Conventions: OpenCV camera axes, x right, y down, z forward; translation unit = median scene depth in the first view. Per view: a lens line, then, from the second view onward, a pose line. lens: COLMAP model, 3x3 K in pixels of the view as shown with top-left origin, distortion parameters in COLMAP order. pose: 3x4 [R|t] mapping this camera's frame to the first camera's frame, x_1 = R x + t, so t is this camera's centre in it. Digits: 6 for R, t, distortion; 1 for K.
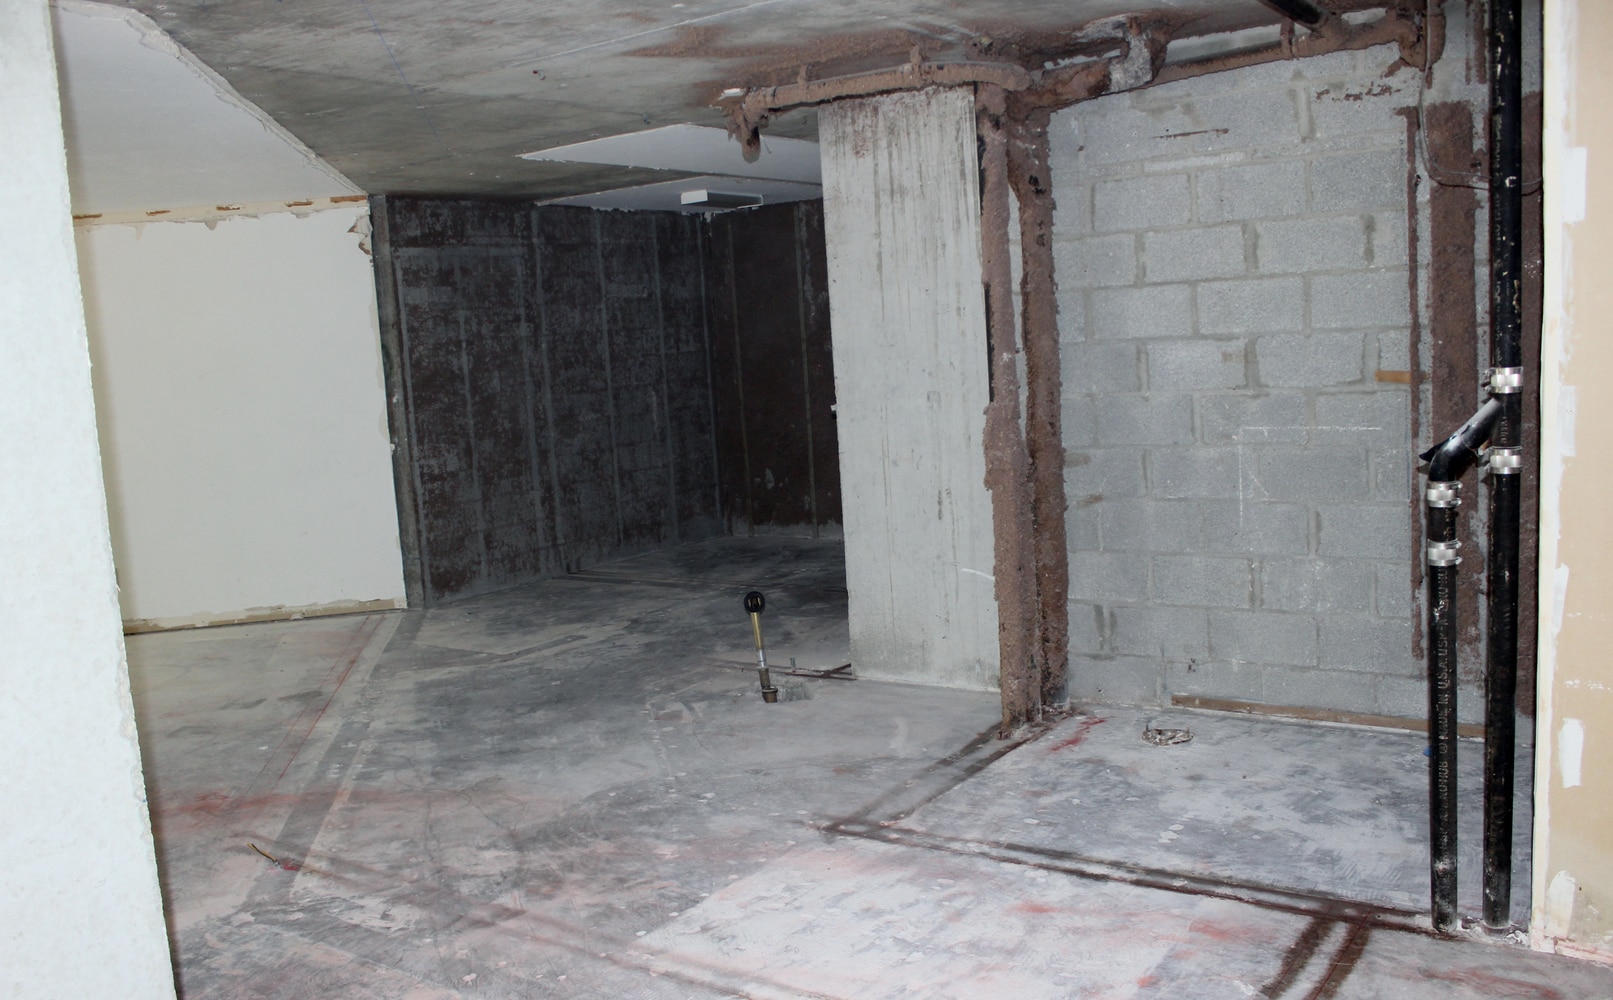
lens RADIAL K [[1409.3, 0, 803.5], [0, 1409.3, 509.3], [0, 0, 1]] dist [-0.107175, -0.002580]
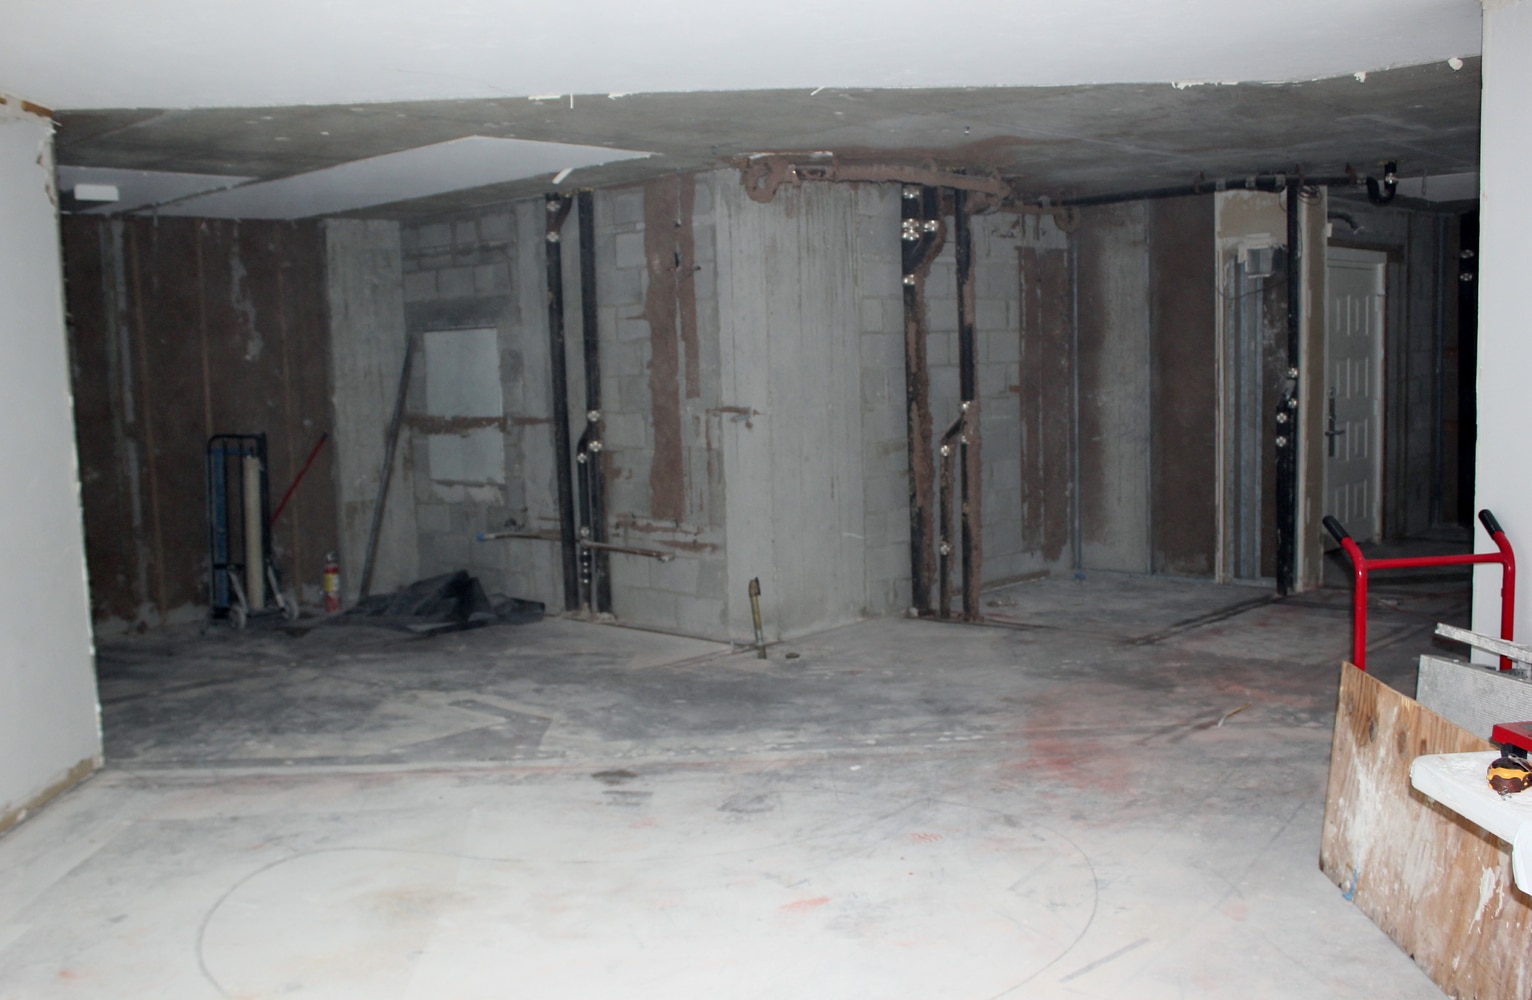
lens RADIAL K [[1504.8, 0, 766.7], [0, 1504.8, 501.1], [0, 0, 1]] dist [-0.079774, 0.000000]
pose [[0.134049, -0.036026, 0.990320, -1.362409], [0.145731, 0.989191, 0.016258, -0.023525], [-0.980201, 0.142141, 0.137850, 0.897092]]
